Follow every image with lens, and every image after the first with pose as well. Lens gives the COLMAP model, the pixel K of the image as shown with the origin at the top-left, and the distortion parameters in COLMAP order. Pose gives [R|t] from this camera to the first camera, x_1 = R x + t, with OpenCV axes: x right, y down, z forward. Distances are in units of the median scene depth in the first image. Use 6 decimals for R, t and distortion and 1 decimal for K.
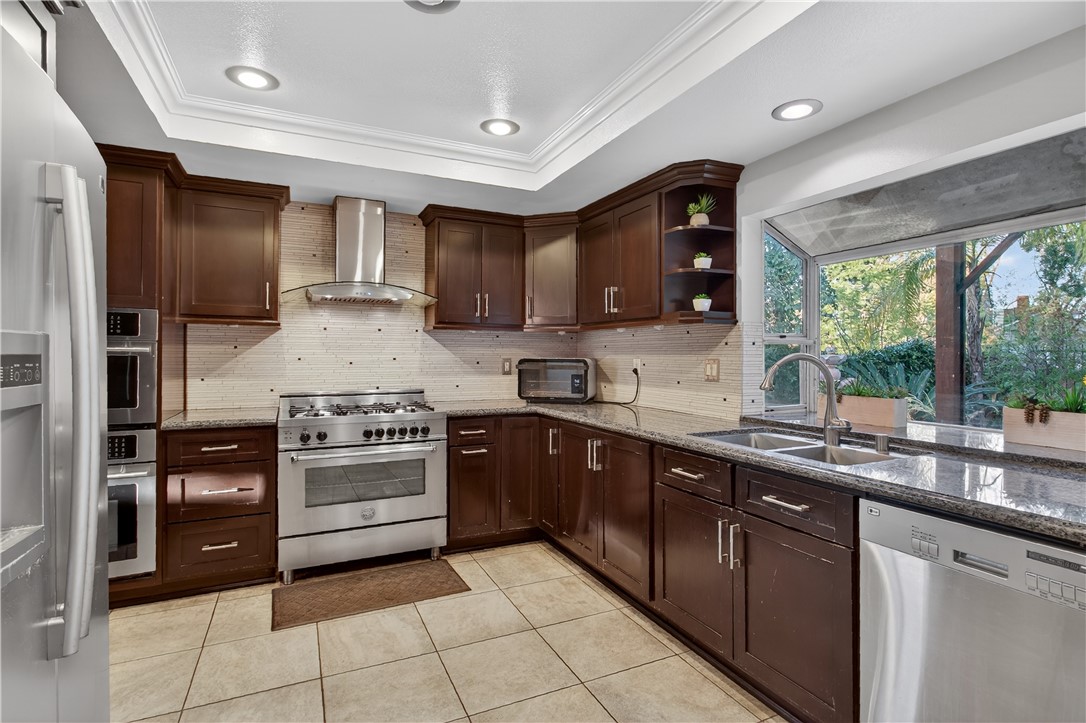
lens RADIAL K [[531.3, 0, 546.8], [0, 531.3, 354.0], [0, 0, 1]] dist [0.000039, 0.001072]
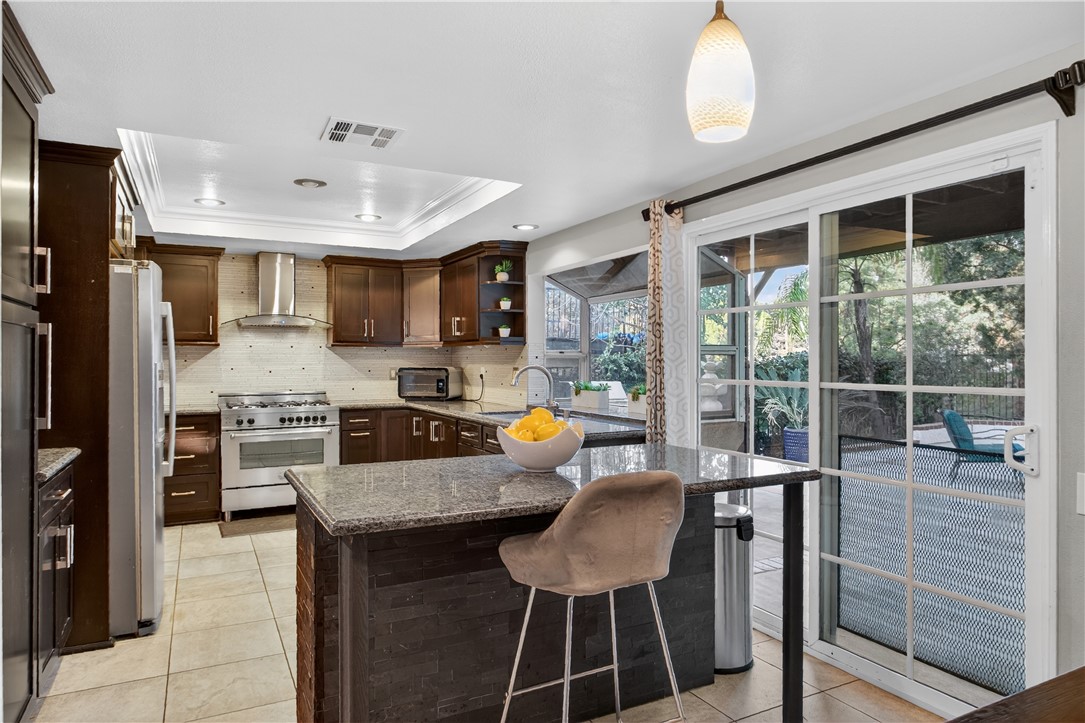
lens RADIAL K [[650.0, 0, 545.7], [0, 650.0, 360.9], [0, 0, 1]] dist [-0.001892, 0.000468]
pose [[0.998898, -0.005190, 0.046638, 0.282029], [0.004979, 0.999977, 0.004648, -0.016084], [-0.046661, -0.004410, 0.998901, -0.759783]]
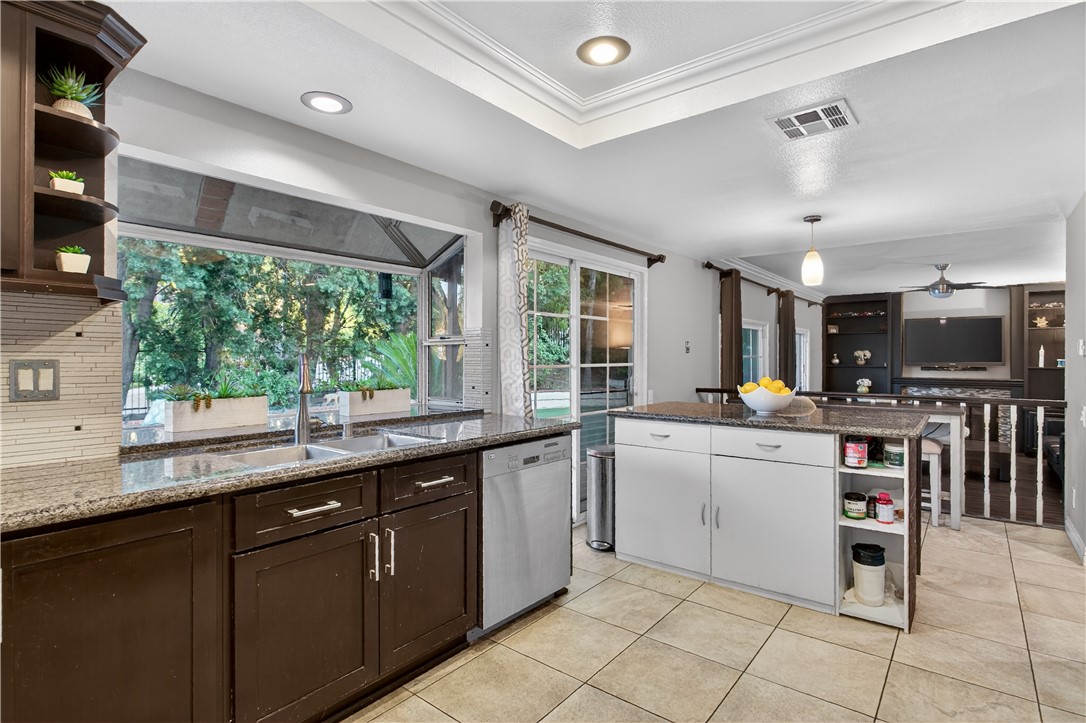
lens RADIAL K [[531.3, 0, 551.7], [0, 531.3, 364.4], [0, 0, 1]] dist [0.000039, 0.001072]
pose [[-0.443533, -0.015466, 0.896125, -0.381162], [-0.007942, 0.999880, 0.013325, 0.003770], [-0.896223, -0.001207, -0.443602, 0.698659]]
